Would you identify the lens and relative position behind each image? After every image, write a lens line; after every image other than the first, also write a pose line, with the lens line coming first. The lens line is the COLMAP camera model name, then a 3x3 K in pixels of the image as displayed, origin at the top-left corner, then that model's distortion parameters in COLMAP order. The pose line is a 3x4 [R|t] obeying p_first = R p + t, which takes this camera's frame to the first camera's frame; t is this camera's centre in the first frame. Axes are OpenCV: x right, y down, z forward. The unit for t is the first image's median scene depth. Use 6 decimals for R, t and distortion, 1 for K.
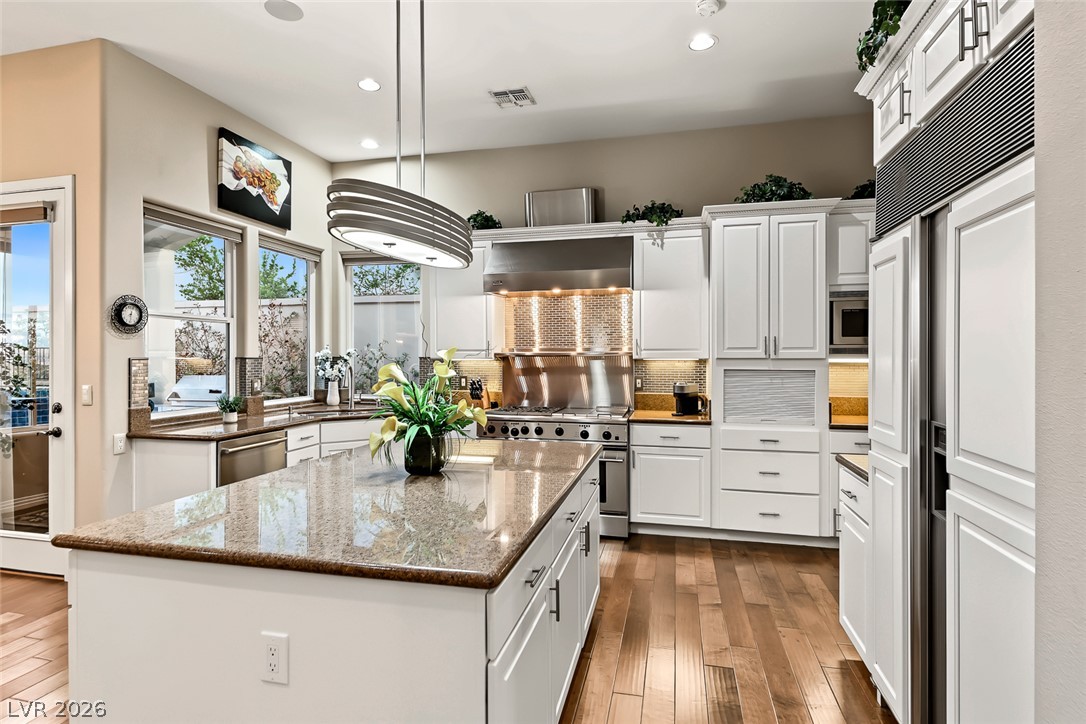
lens RADIAL K [[561.0, 0, 541.9], [0, 561.0, 360.7], [0, 0, 1]] dist [0.029200, -0.000193]
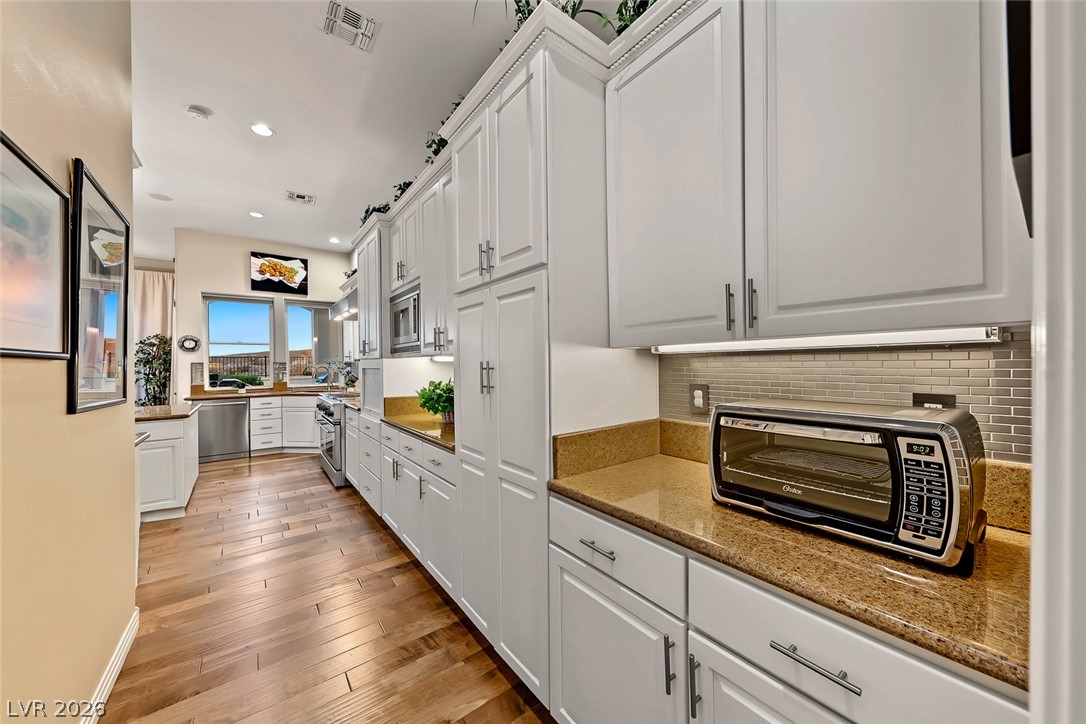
lens RADIAL K [[381.1, 0, 552.2], [0, 381.1, 361.5], [0, 0, 1]] dist [-0.001970, 0.000048]
pose [[0.775155, -0.004007, -0.631759, 1.105039], [0.000598, 0.999984, -0.005609, 0.000381], [0.631771, 0.003970, 0.775145, 0.583060]]
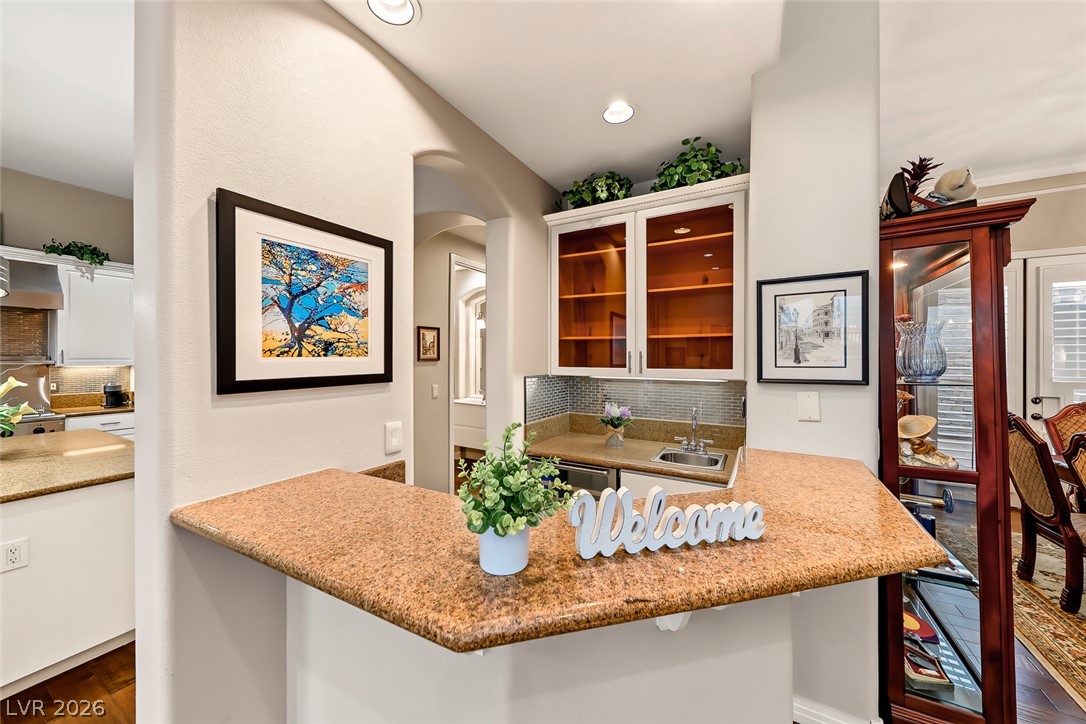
lens RADIAL K [[381.1, 0, 546.9], [0, 381.1, 359.1], [0, 0, 1]] dist [-0.001970, 0.000048]
pose [[0.264259, -0.000447, 0.964452, -0.345972], [-0.002311, 0.999997, 0.001097, -0.022368], [-0.964449, -0.002519, 0.264257, -0.238284]]
